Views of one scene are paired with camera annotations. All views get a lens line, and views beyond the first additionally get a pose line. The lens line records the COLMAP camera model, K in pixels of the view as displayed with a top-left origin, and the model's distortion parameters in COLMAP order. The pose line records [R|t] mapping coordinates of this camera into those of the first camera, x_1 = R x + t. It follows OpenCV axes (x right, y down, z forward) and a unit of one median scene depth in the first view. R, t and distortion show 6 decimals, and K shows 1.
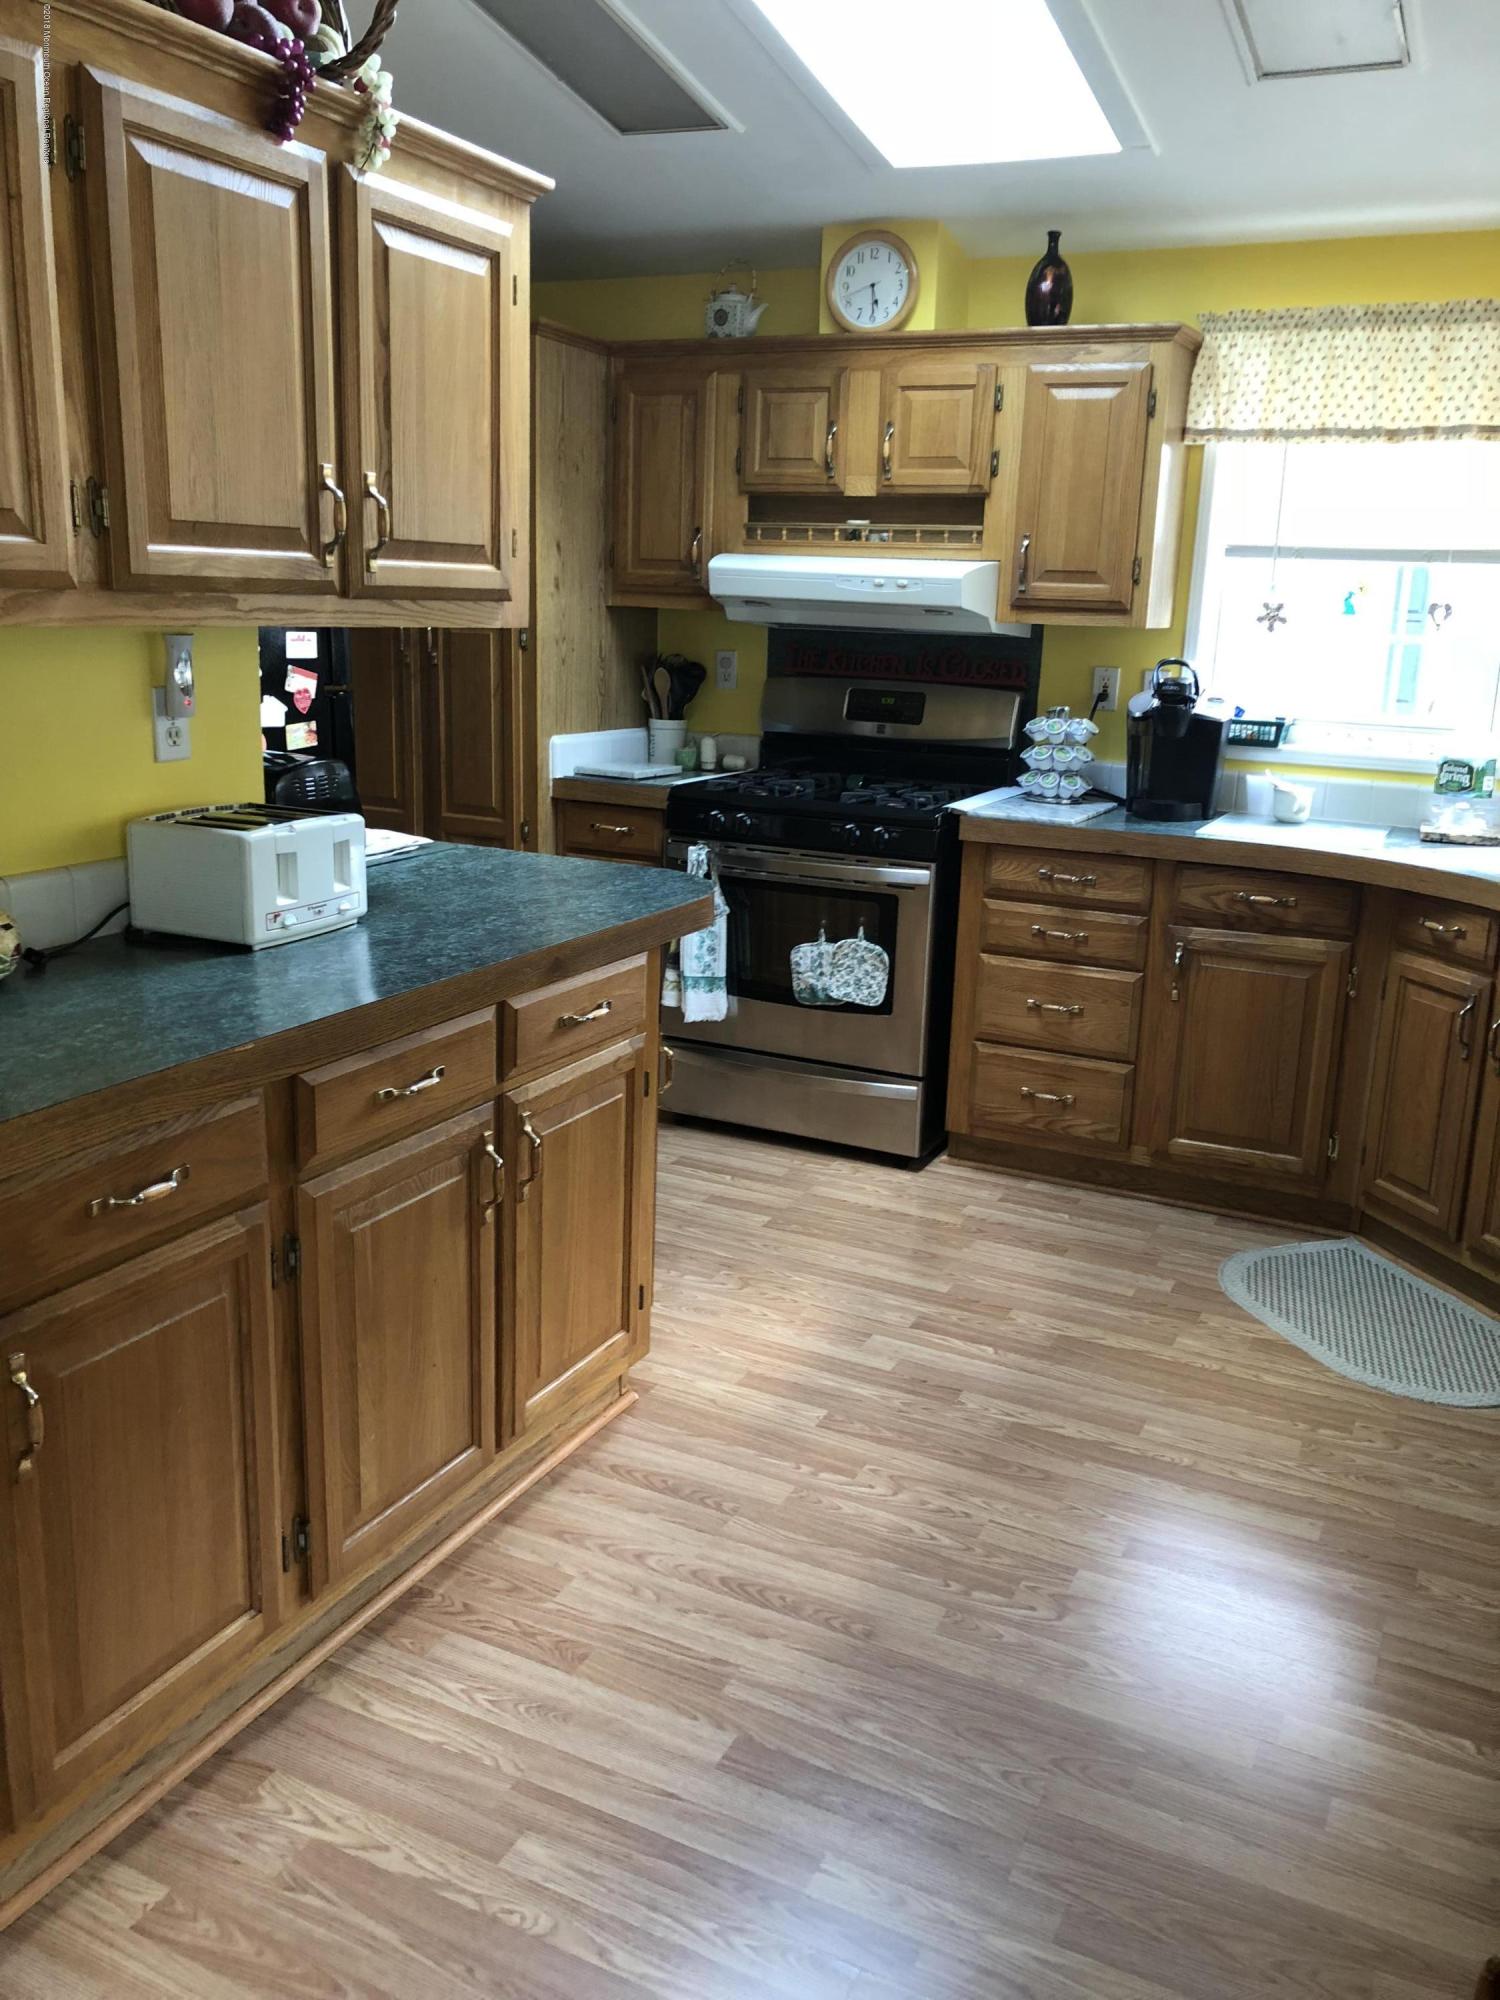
lens RADIAL K [[1645.0, 0, 744.8], [0, 1645.0, 986.1], [0, 0, 1]] dist [0.012225, 0.035415]
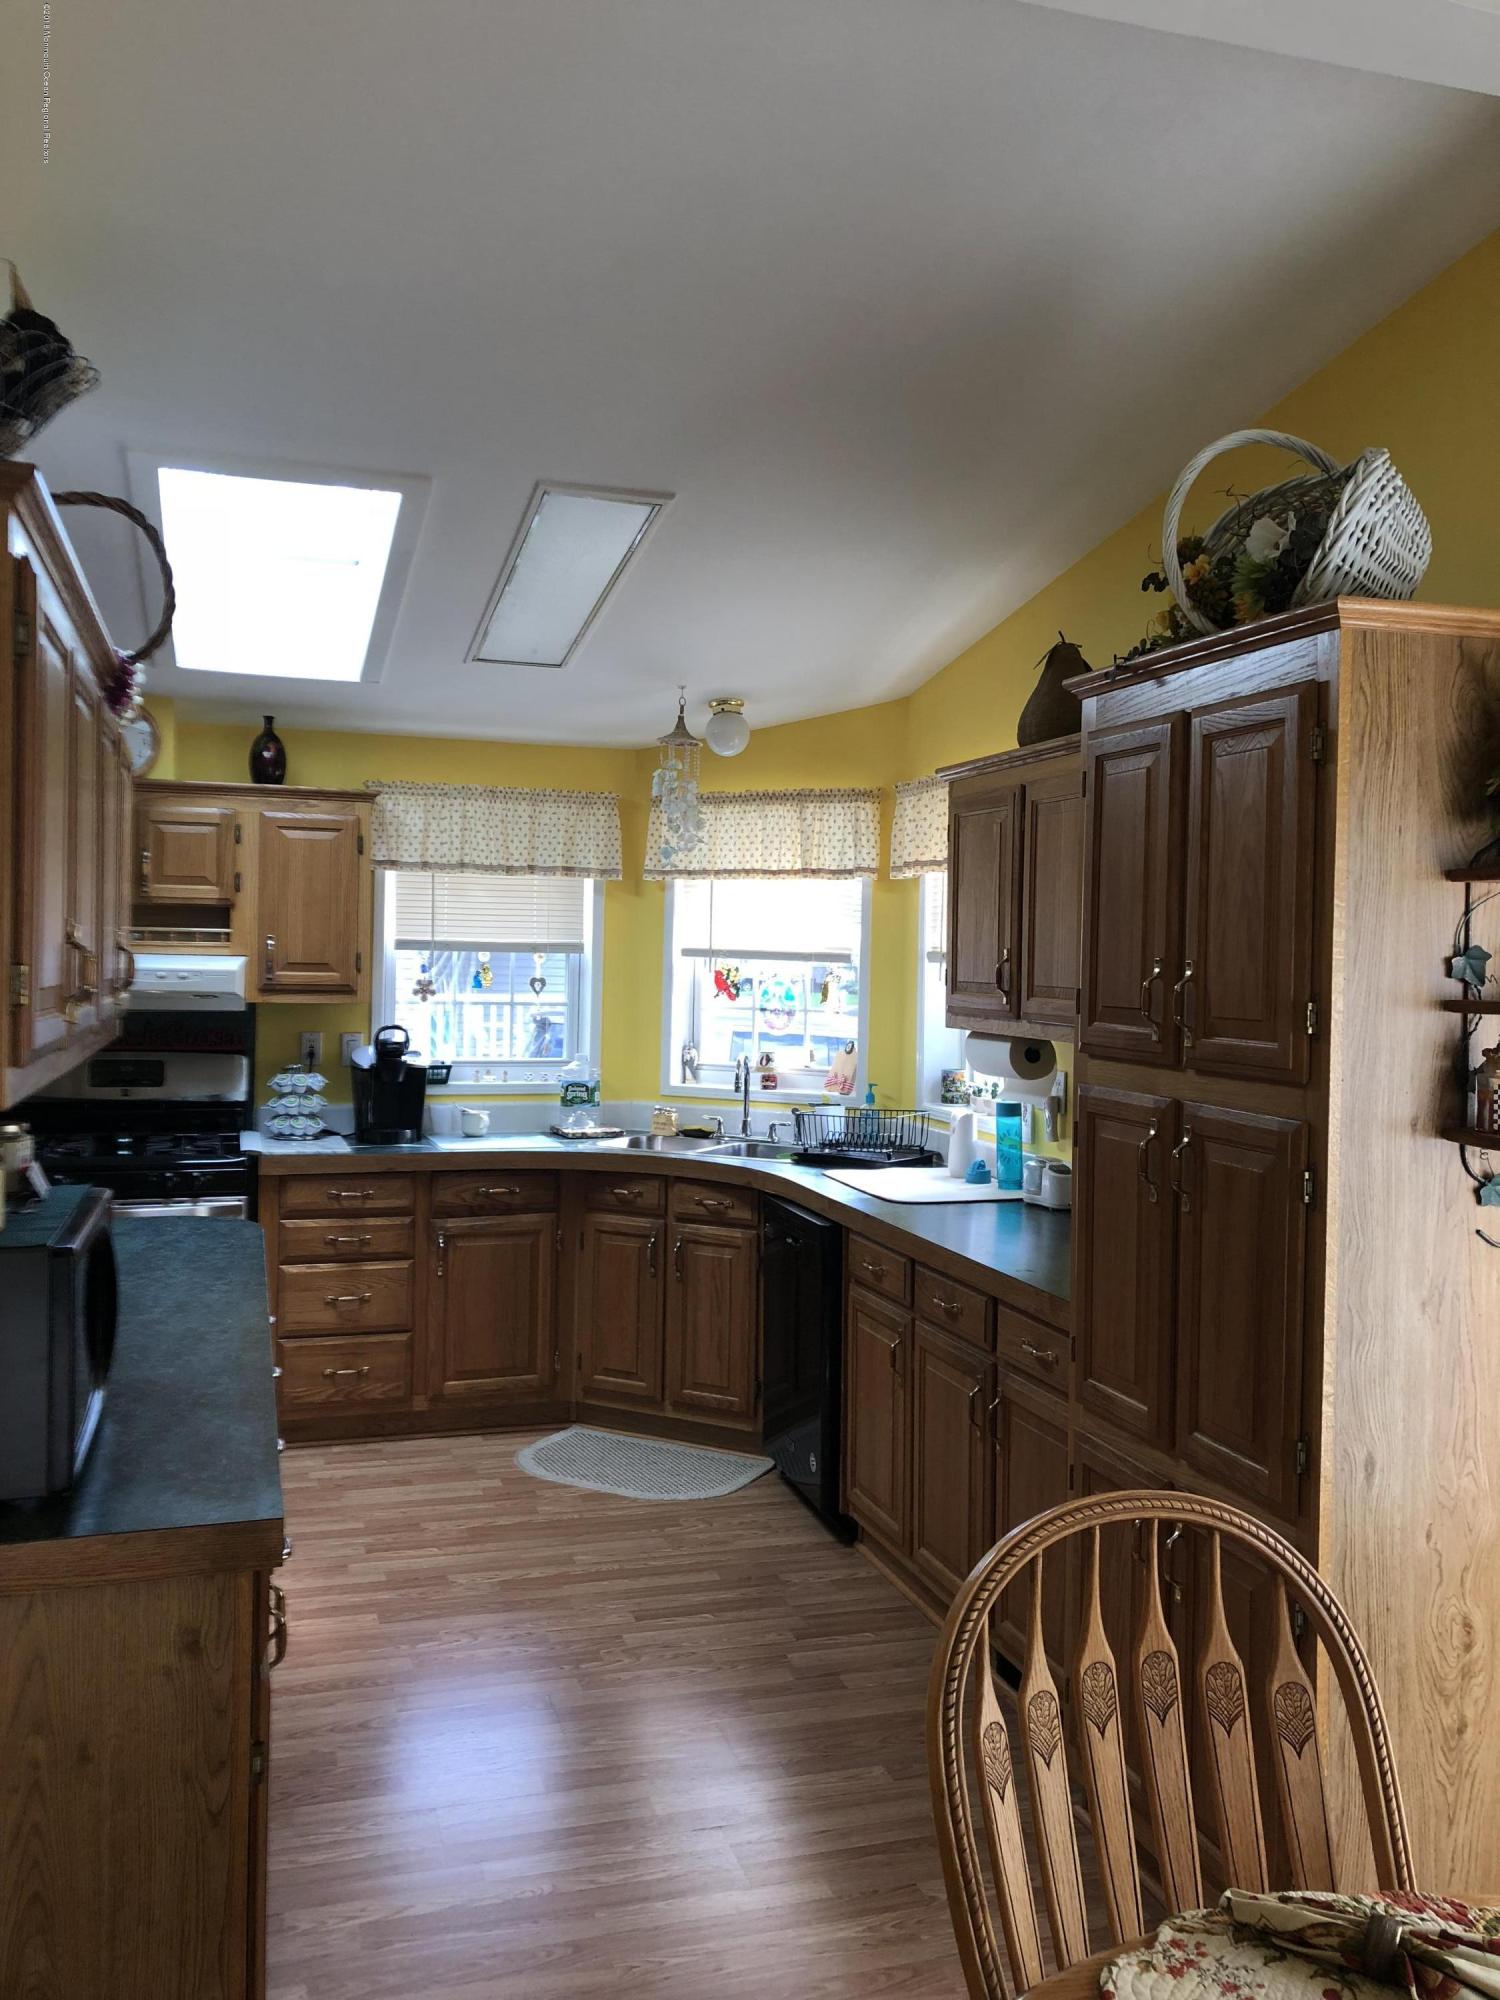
lens RADIAL K [[1645.0, 0, 766.3], [0, 1645.0, 994.1], [0, 0, 1]] dist [0.012225, 0.035415]
pose [[0.721652, -0.038846, 0.691165, -0.451739], [0.172501, 0.977020, -0.125198, -0.001498], [-0.670419, 0.209576, 0.711769, -0.170598]]
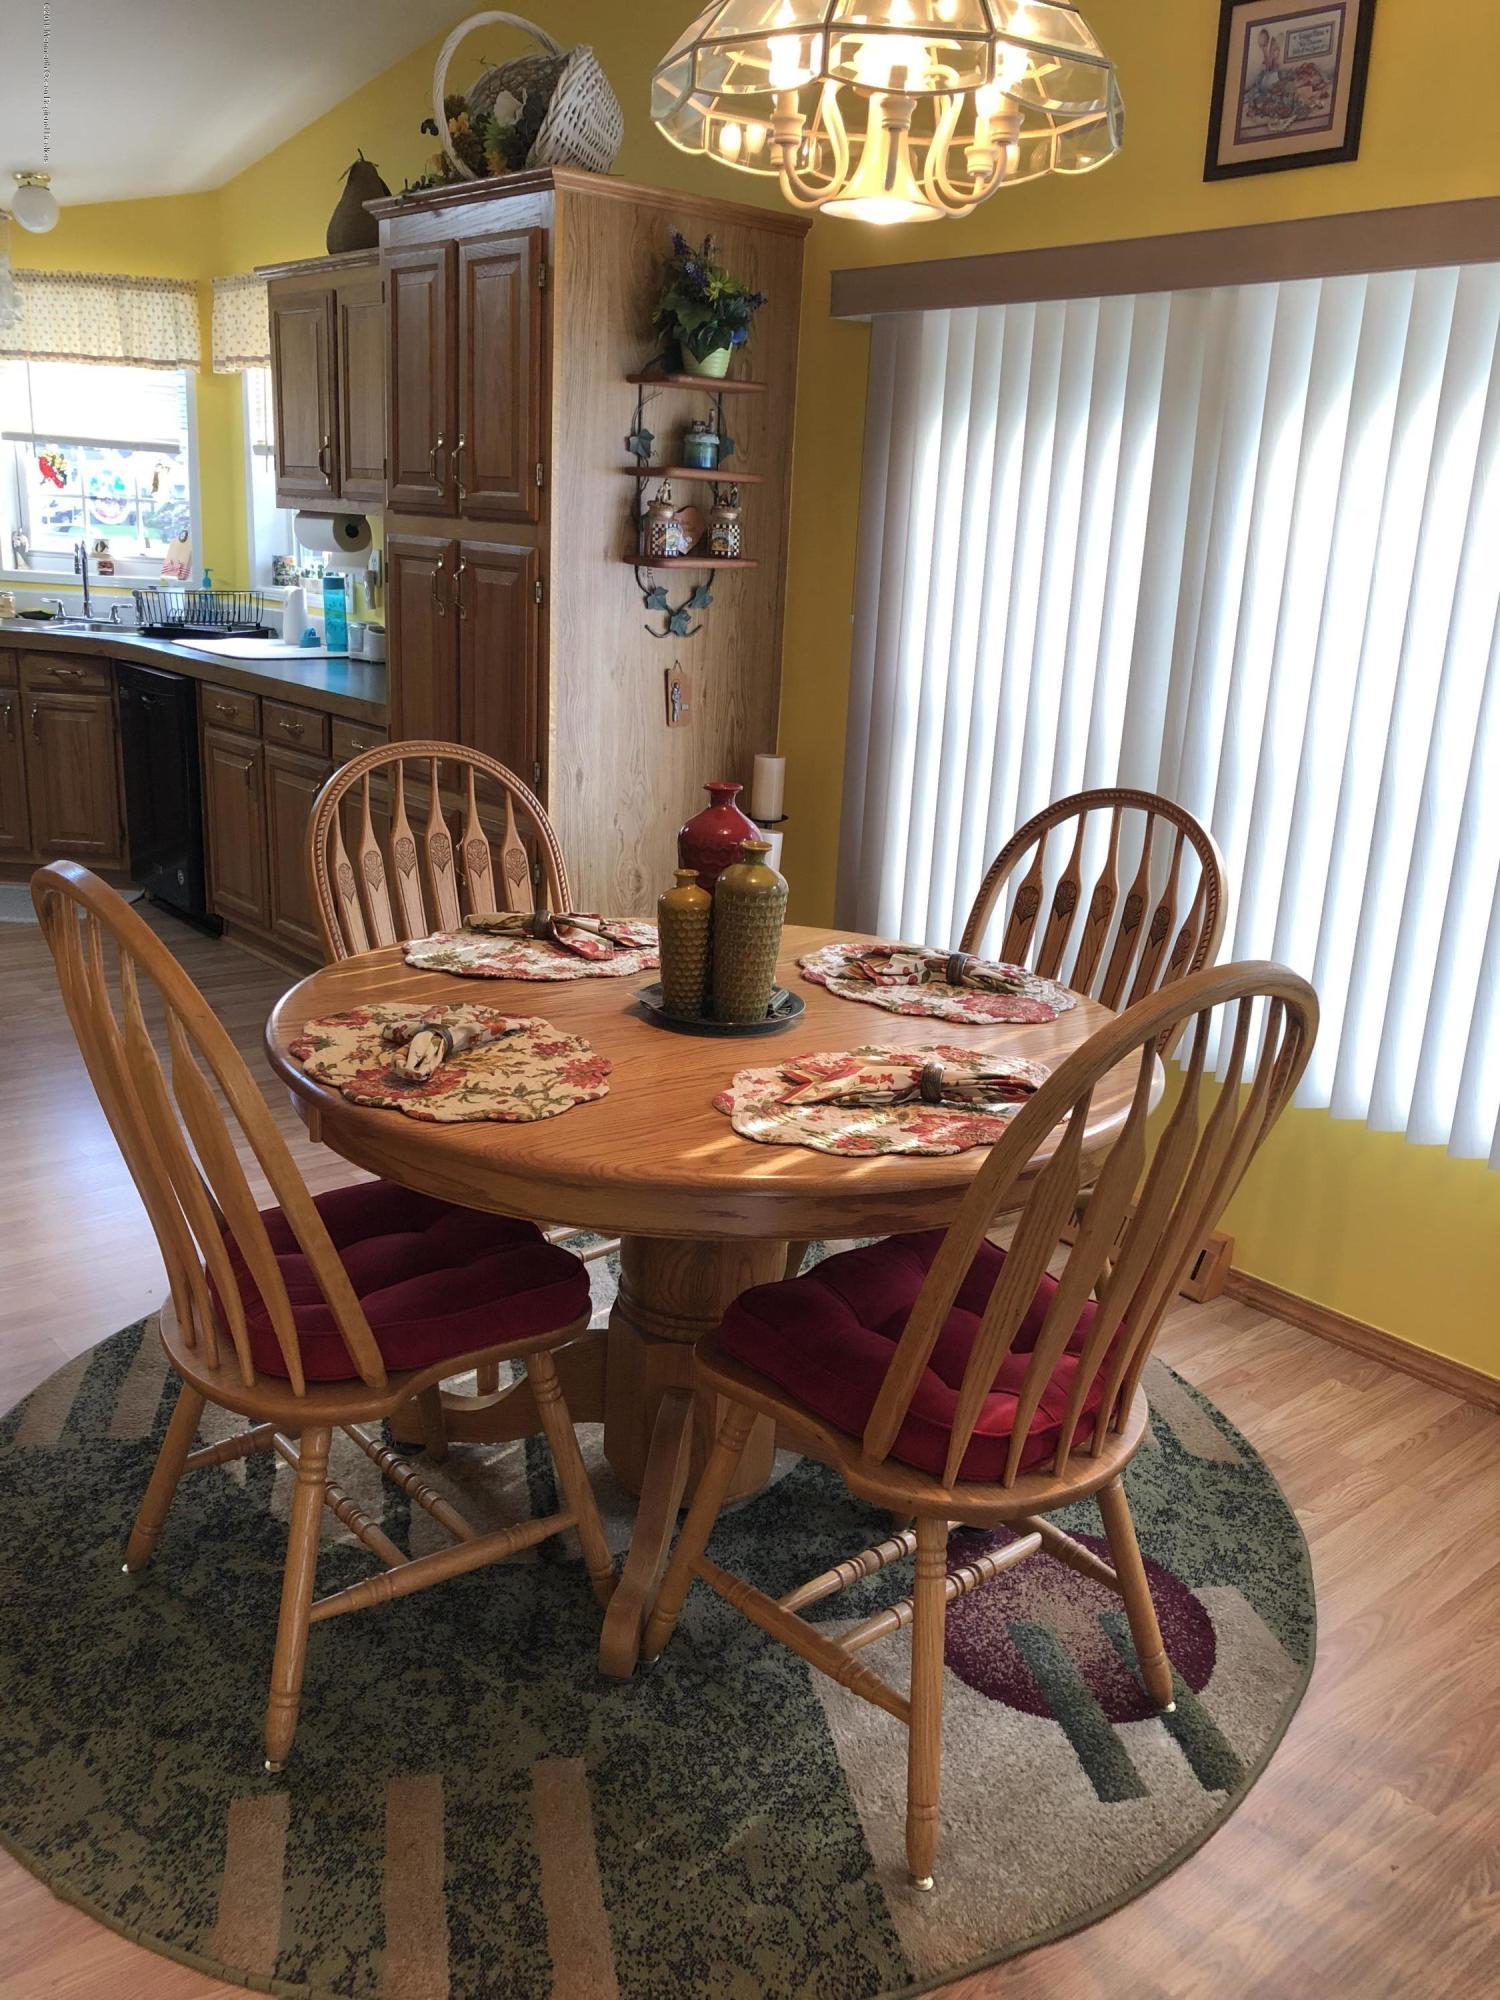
lens RADIAL K [[1645.0, 0, 752.5], [0, 1645.0, 1006.6], [0, 0, 1]] dist [0.012225, 0.035415]
pose [[0.404623, -0.272718, 0.872872, -0.690187], [0.180784, 0.959514, 0.215985, 0.065645], [-0.896436, 0.070408, 0.437545, -0.337180]]
